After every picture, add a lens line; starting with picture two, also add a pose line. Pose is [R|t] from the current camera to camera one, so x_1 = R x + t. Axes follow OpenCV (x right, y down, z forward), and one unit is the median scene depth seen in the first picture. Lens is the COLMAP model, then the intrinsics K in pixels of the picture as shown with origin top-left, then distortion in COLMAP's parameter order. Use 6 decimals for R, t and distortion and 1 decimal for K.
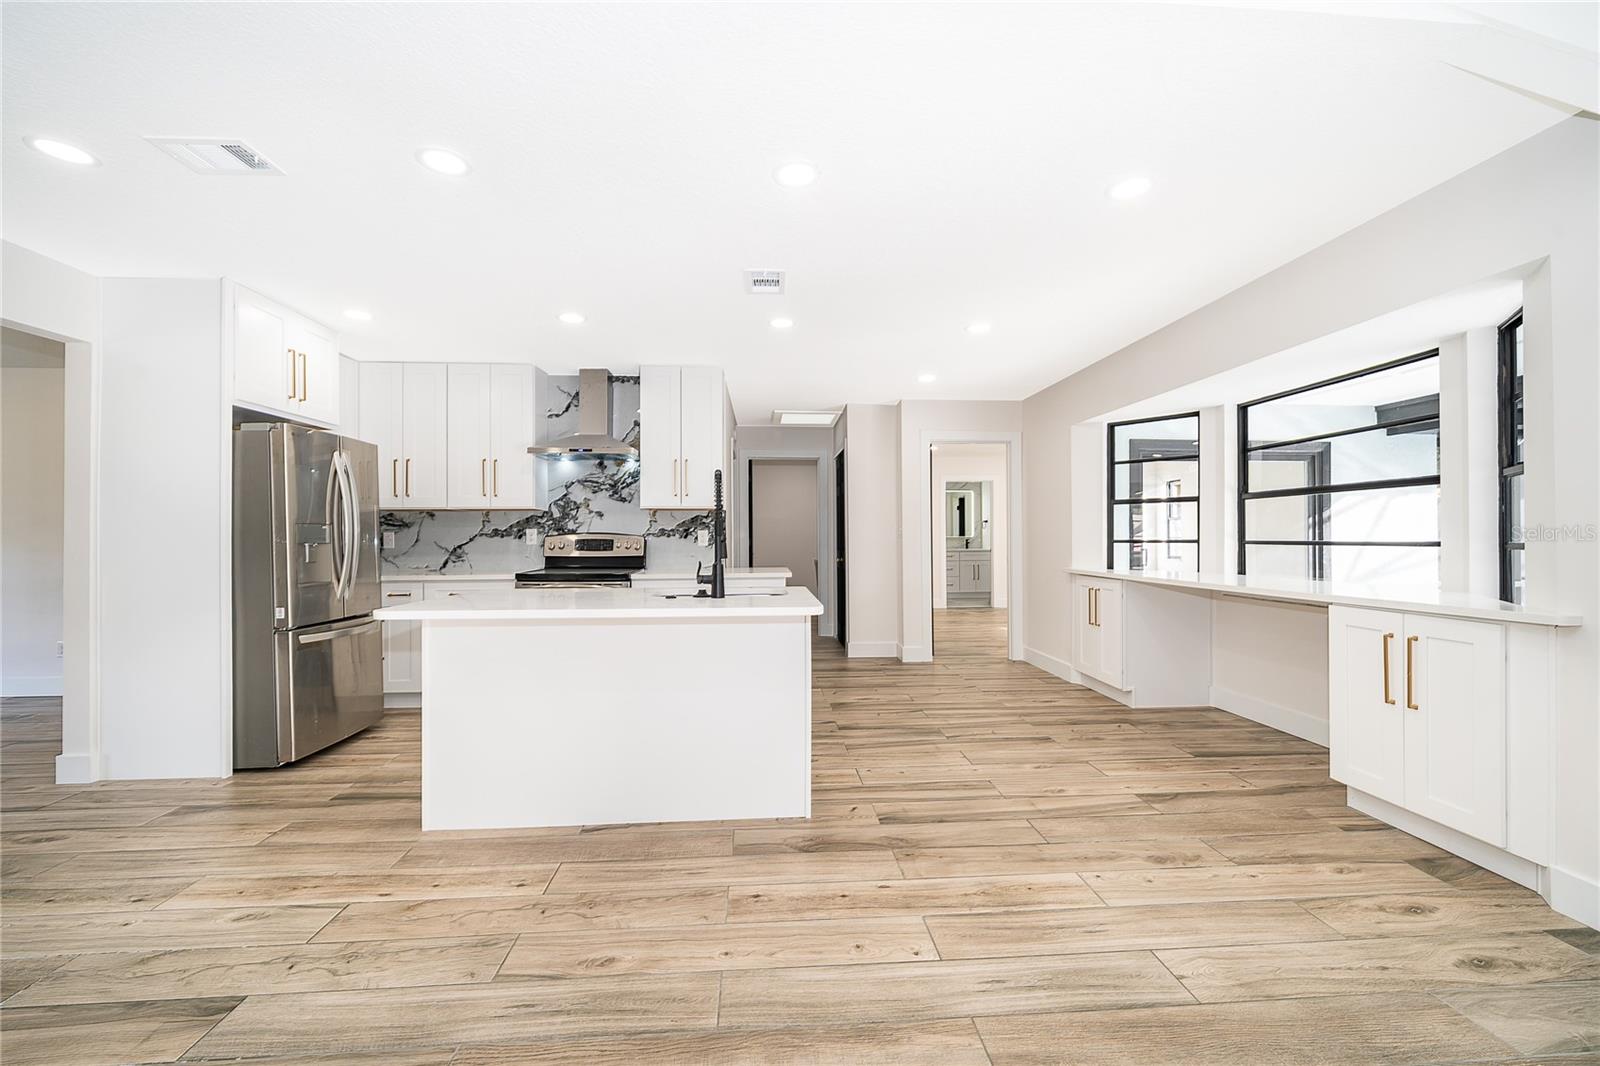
lens RADIAL K [[632.5, 0, 798.7], [0, 632.5, 538.0], [0, 0, 1]] dist [-0.000502, -0.001776]
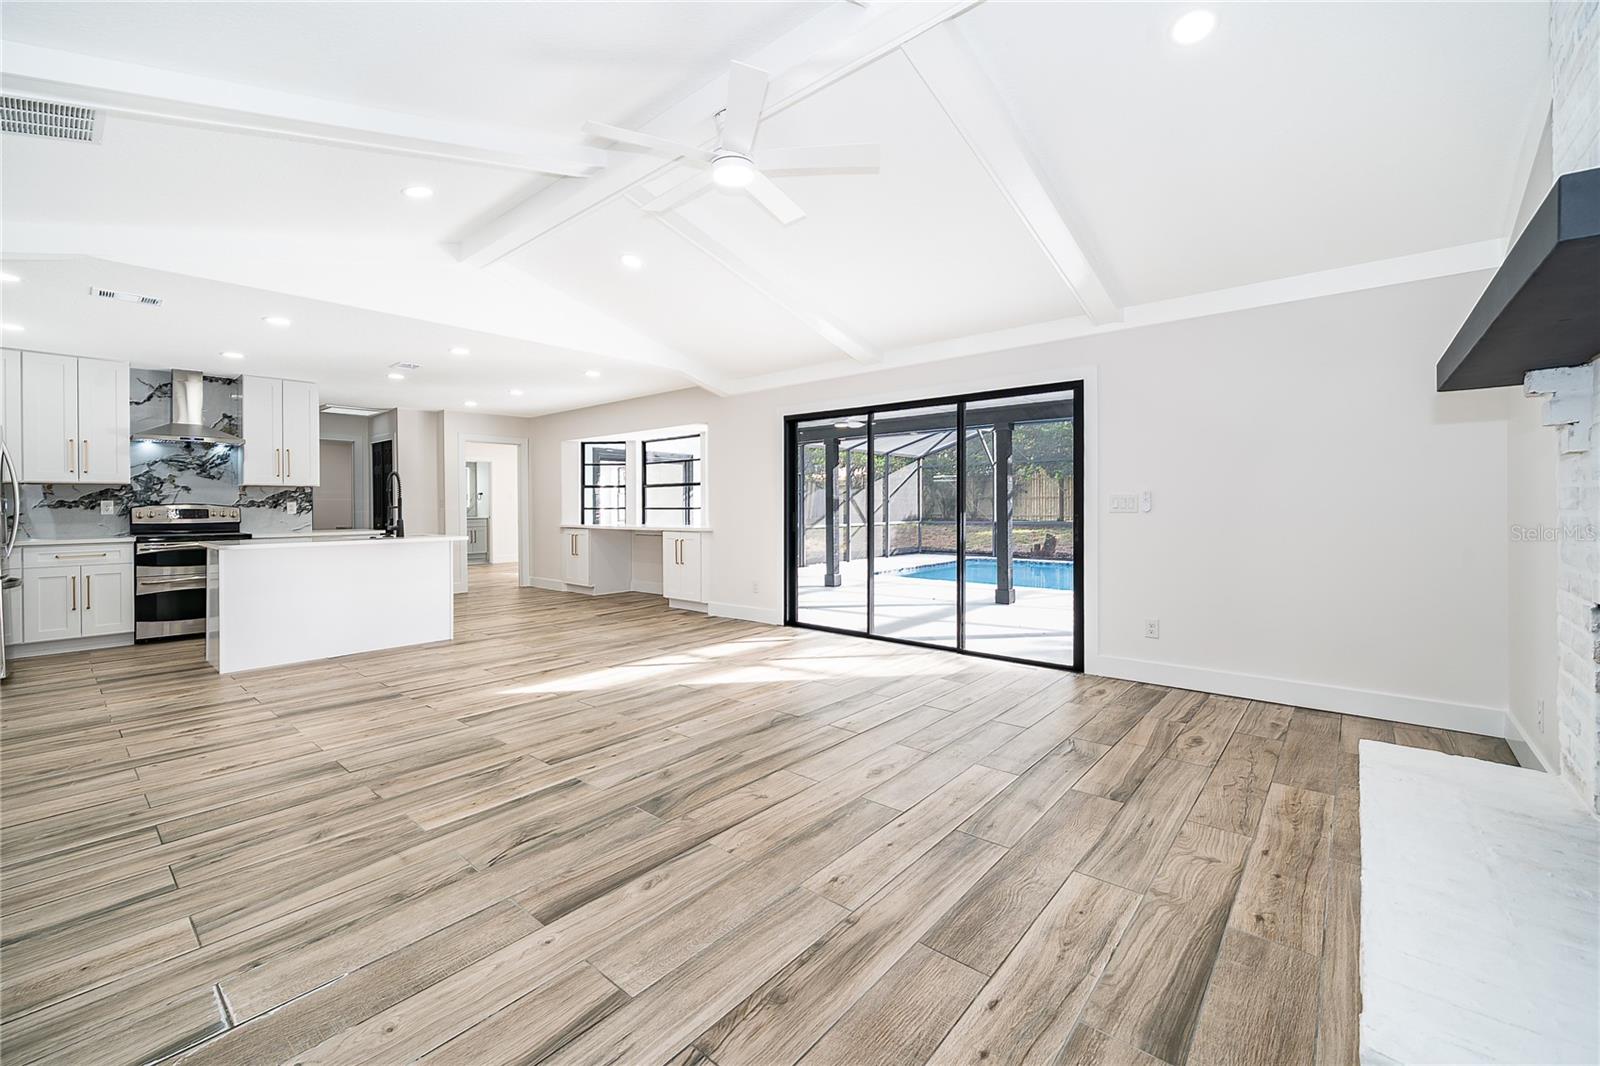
lens RADIAL K [[632.5, 0, 783.5], [0, 632.5, 510.7], [0, 0, 1]] dist [-0.000502, -0.001776]
pose [[0.720914, -0.008473, 0.692973, -0.412388], [0.005587, 0.999964, 0.006415, 0.003987], [-0.693003, -0.000753, 0.720935, -0.833157]]
